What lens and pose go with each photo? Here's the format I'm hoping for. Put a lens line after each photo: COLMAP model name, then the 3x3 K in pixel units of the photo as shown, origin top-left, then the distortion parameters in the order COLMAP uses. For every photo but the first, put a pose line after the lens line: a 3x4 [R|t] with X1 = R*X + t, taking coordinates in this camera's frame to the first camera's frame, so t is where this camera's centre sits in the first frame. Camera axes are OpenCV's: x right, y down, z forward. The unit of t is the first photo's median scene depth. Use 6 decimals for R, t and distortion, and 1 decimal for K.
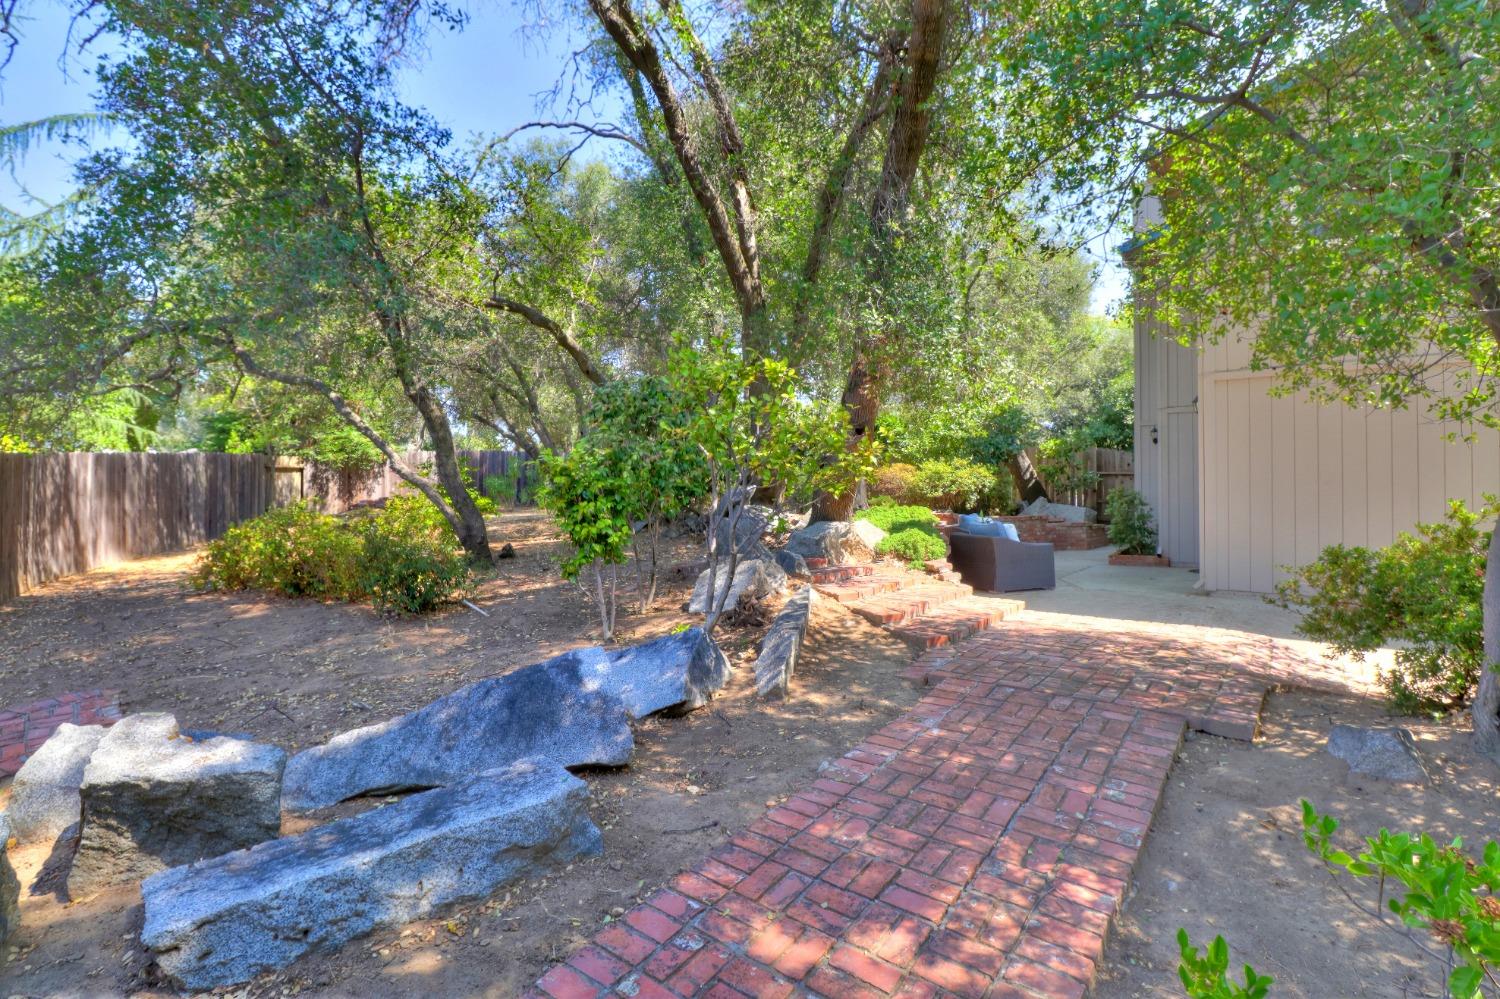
lens RADIAL K [[710.9, 0, 750.6], [0, 710.9, 446.2], [0, 0, 1]] dist [-0.010292, -0.001149]
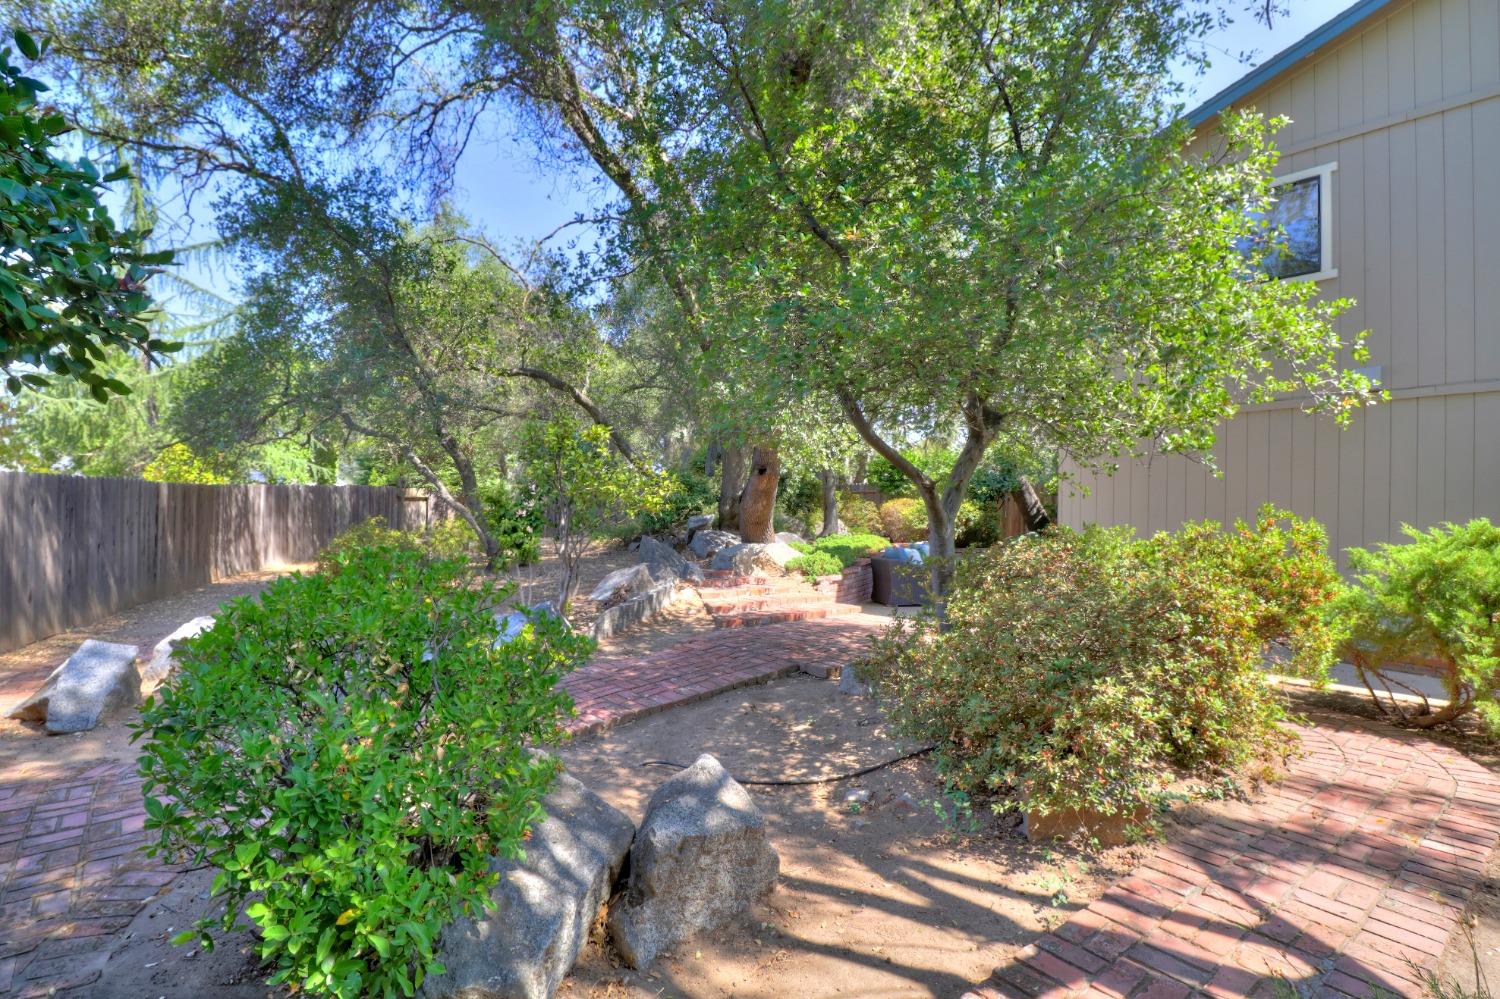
lens RADIAL K [[705.7, 0, 749.2], [0, 705.7, 489.6], [0, 0, 1]] dist [-0.001085, -0.000208]
pose [[0.980320, 0.007065, -0.197288, 0.288335], [-0.004714, 0.999912, 0.012380, -0.003341], [0.197358, -0.011206, 0.980267, -0.180530]]
